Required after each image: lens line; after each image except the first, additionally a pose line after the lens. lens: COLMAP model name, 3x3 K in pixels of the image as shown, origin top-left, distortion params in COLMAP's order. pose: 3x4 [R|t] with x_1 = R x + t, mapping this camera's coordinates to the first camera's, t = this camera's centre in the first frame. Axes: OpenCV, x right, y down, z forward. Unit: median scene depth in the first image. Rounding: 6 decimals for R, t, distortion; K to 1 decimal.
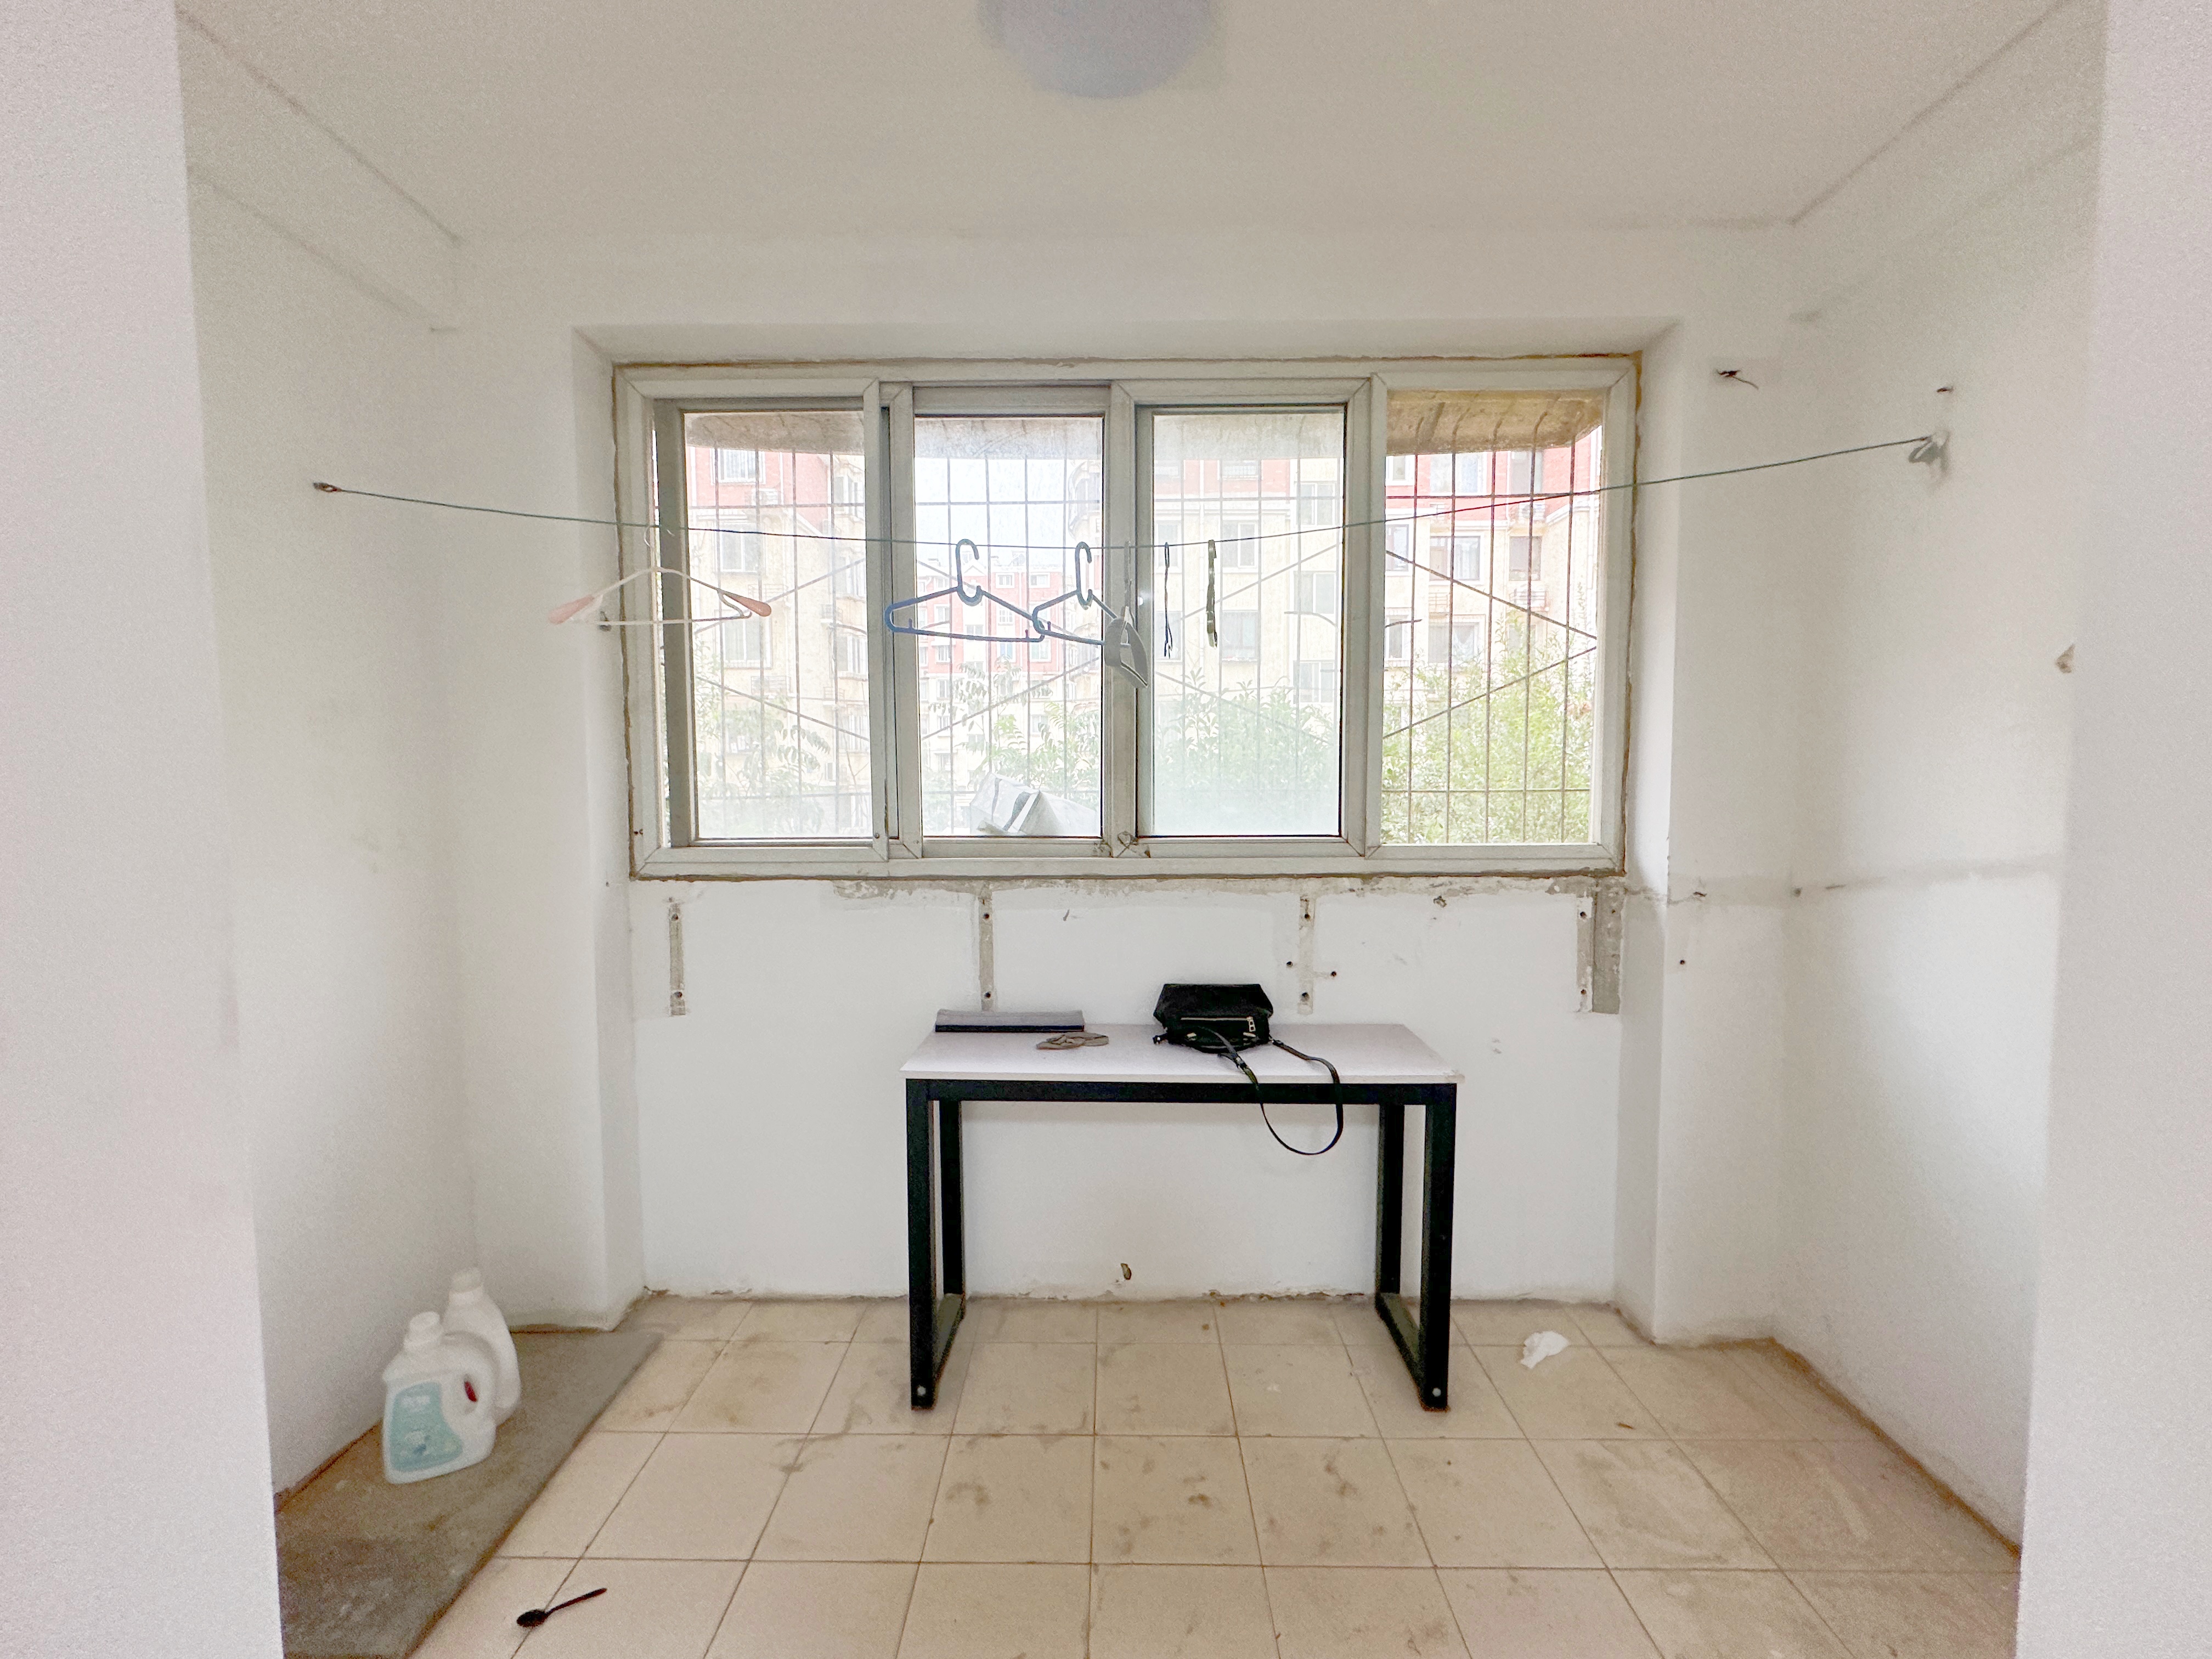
lens RADIAL K [[890.6, 0, 1106.0], [0, 890.6, 829.5], [0, 0, 1]] dist [-0.000196, -0.000001]
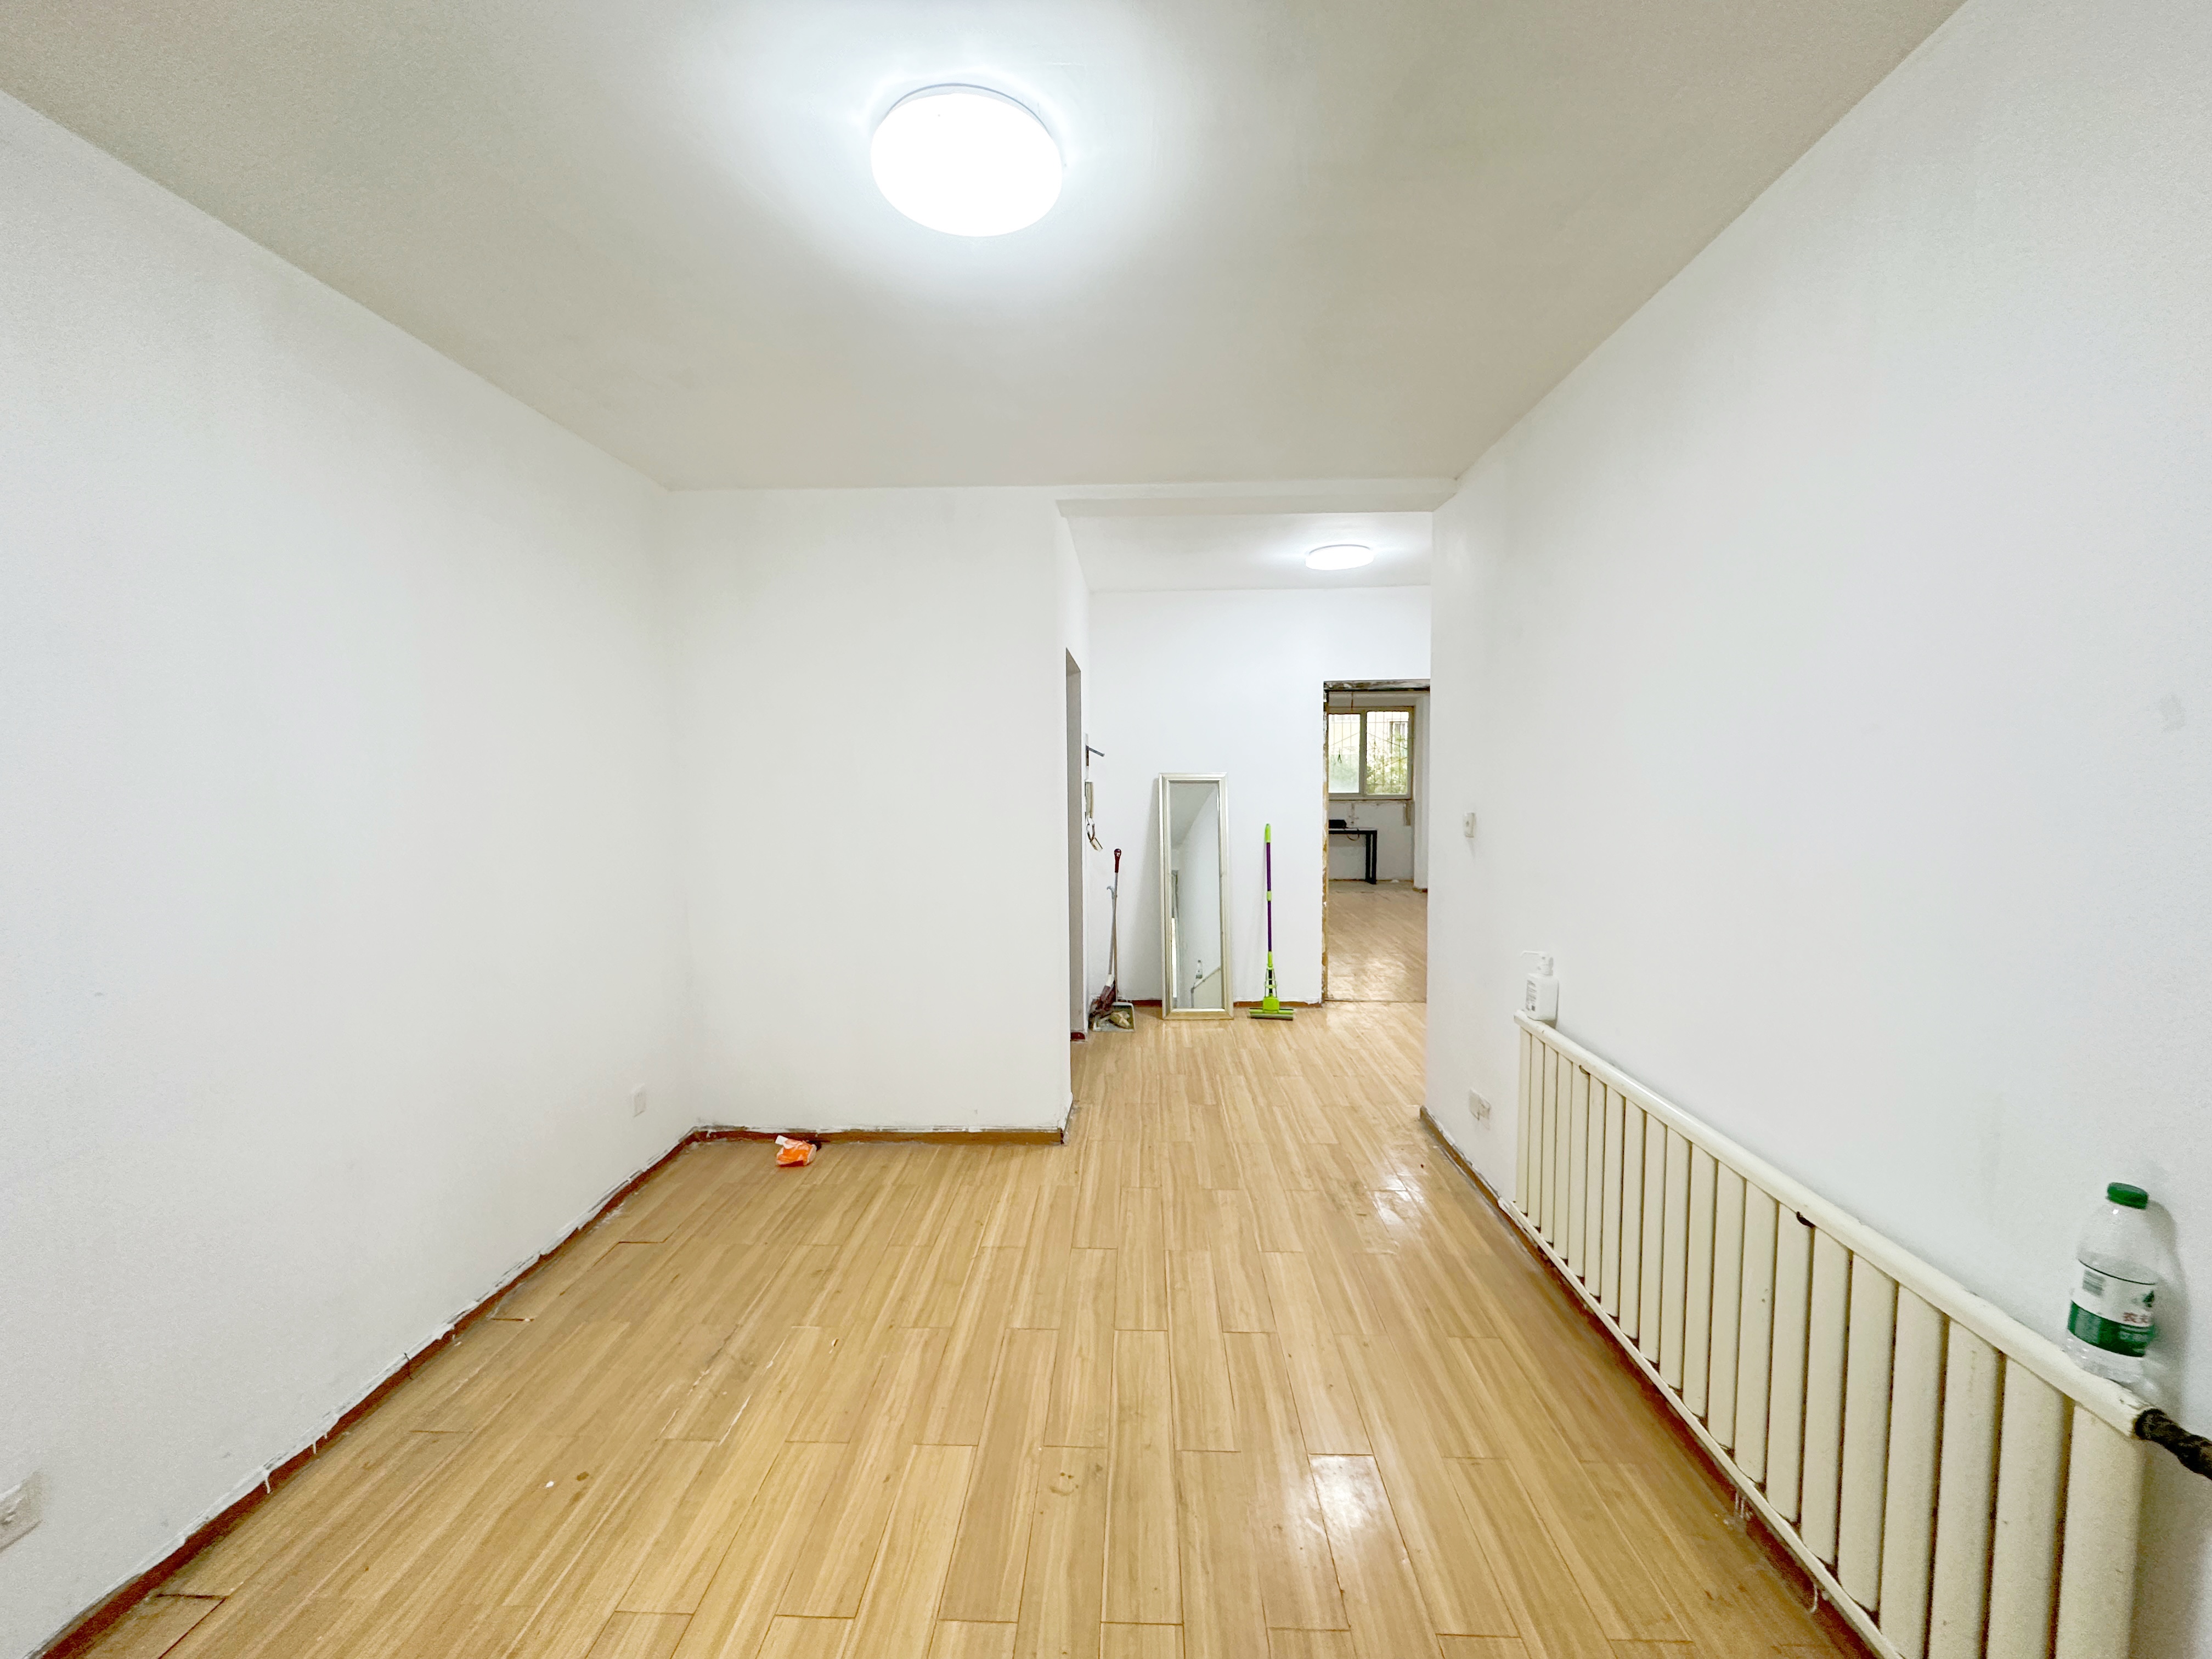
lens RADIAL K [[890.6, 0, 1106.0], [0, 890.6, 829.5], [0, 0, 1]] dist [-0.000196, -0.000001]
pose [[0.999245, 0.000514, -0.038843, -1.074695], [-0.000406, 0.999996, 0.002784, 0.216679], [0.038844, -0.002766, 0.999241, -4.508859]]
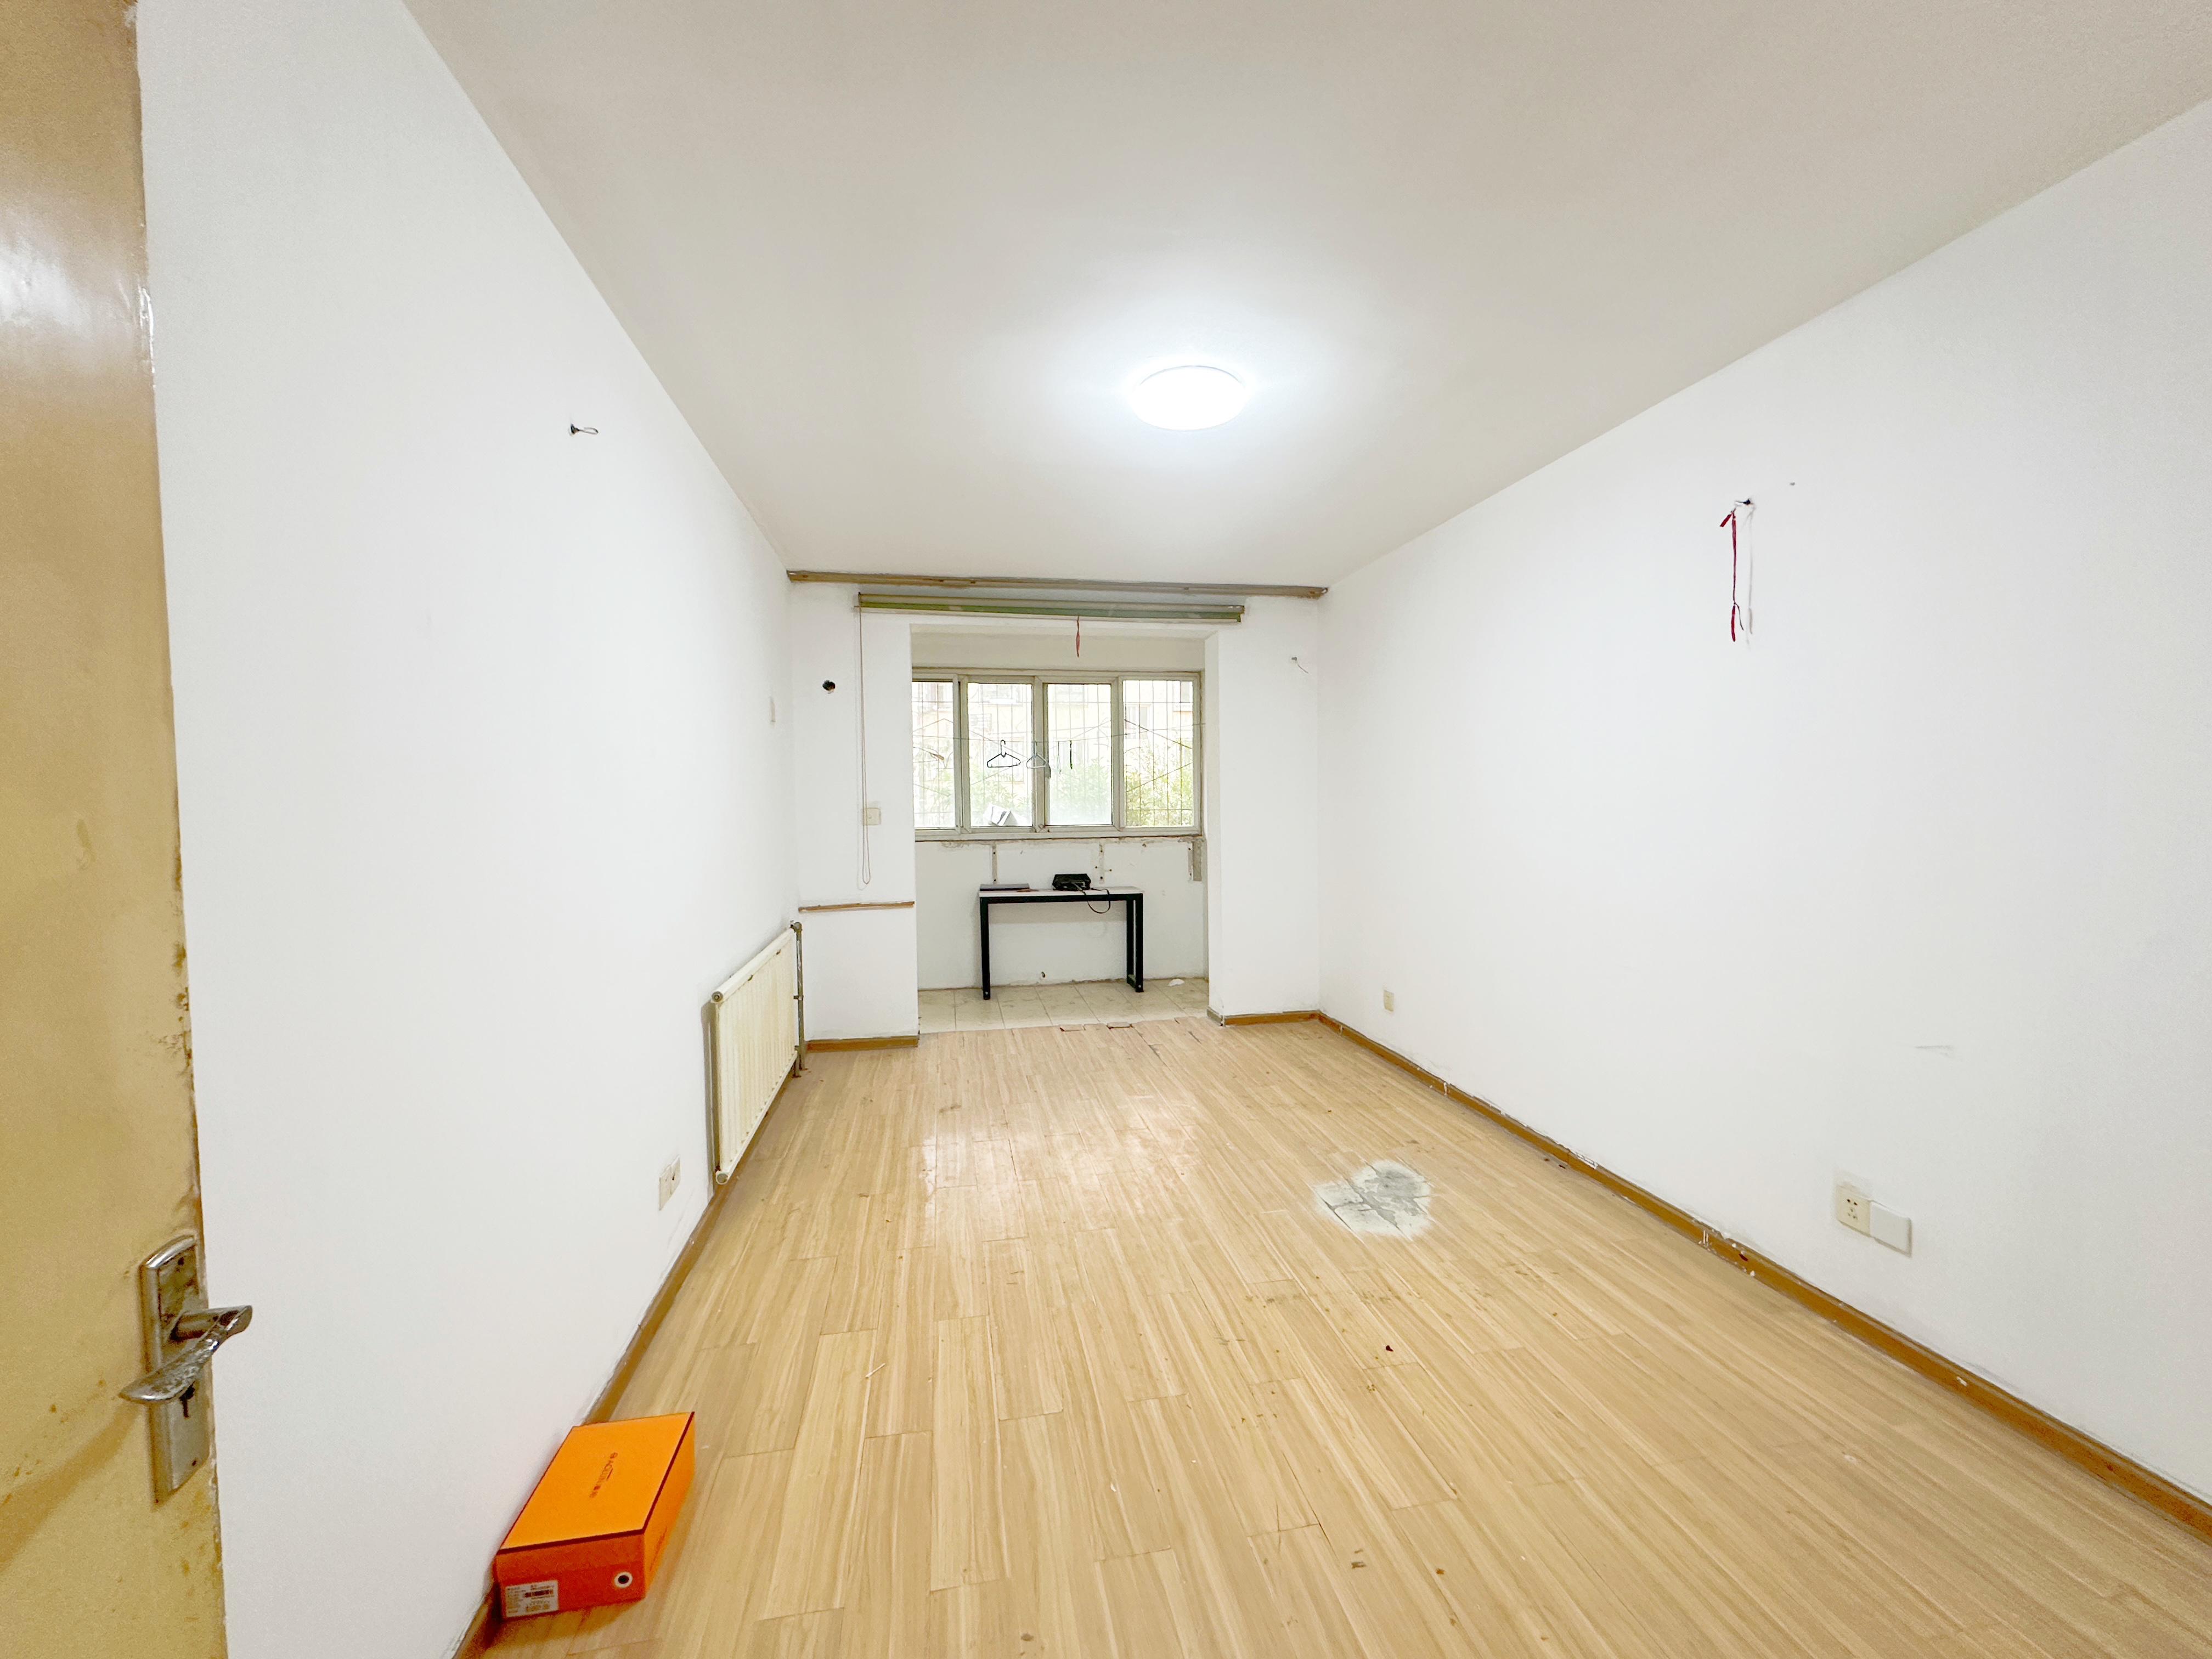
lens RADIAL K [[890.6, 0, 1106.0], [0, 890.6, 829.5], [0, 0, 1]] dist [-0.000196, -0.000001]
pose [[0.982369, -0.012199, 0.186553, -0.322122], [0.017910, 0.999420, -0.028957, 0.111458], [-0.186092, 0.031787, 0.982018, -1.968393]]
